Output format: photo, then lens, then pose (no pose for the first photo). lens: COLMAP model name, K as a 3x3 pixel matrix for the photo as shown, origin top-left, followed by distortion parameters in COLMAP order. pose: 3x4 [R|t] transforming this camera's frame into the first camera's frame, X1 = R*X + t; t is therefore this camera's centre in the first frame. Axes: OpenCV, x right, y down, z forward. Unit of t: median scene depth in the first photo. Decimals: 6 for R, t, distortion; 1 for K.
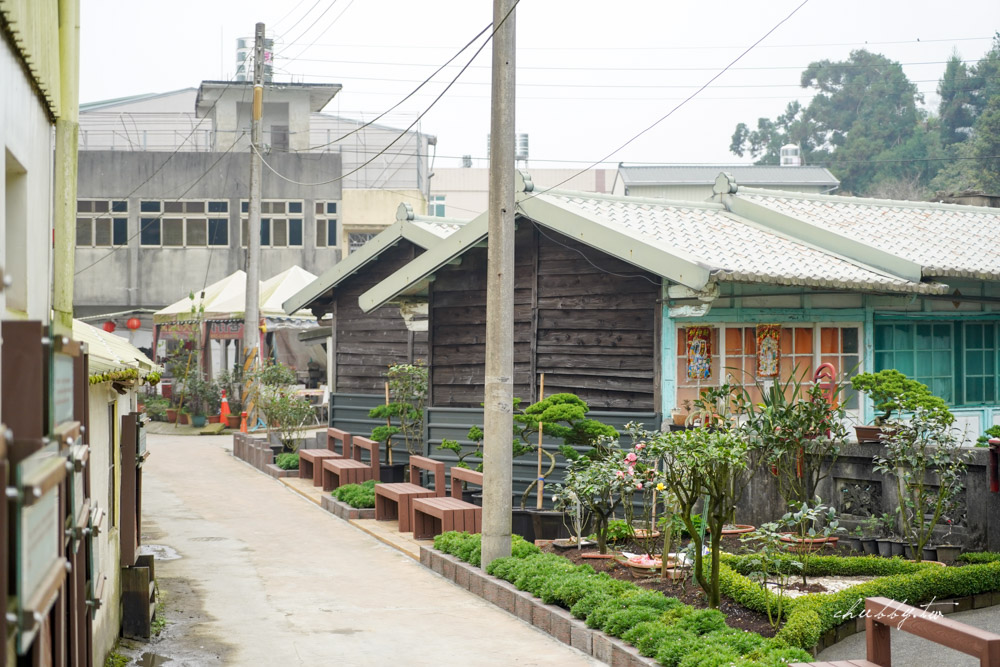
lens RADIAL K [[2001.3, 0, 500.1], [0, 2001.3, 331.6], [0, 0, 1]] dist [0.000852, 0.000000]
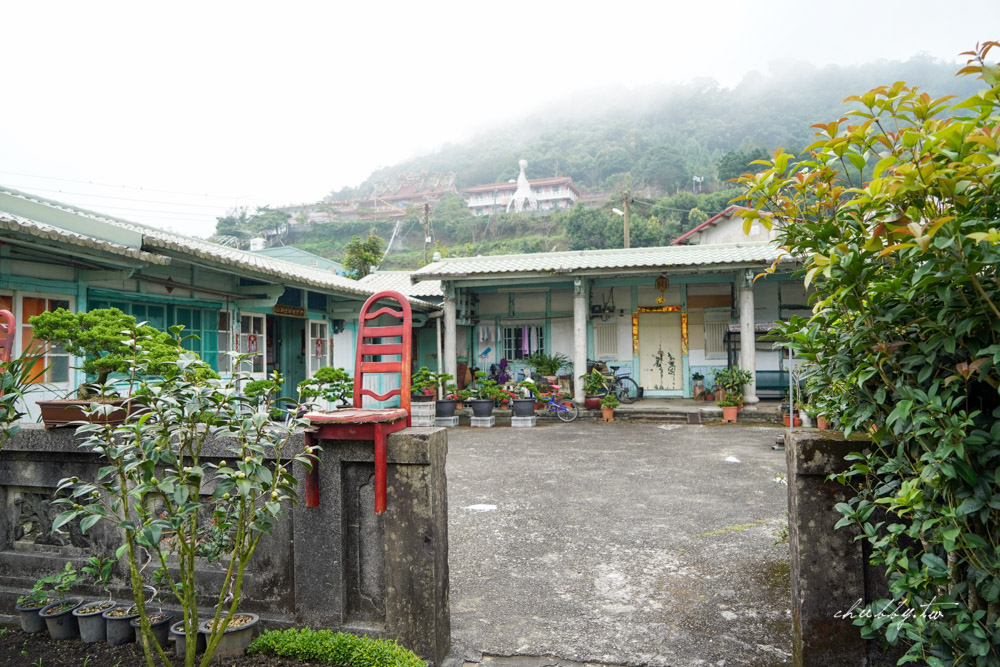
lens RADIAL K [[684.0, 0, 501.0], [0, 684.0, 330.5], [0, 0, 1]] dist [0.004243, 0.002217]
pose [[0.752412, 0.018990, 0.658419, 0.119845], [0.006696, 0.999312, -0.036475, 0.028327], [-0.658659, 0.031853, 0.751767, 0.619577]]
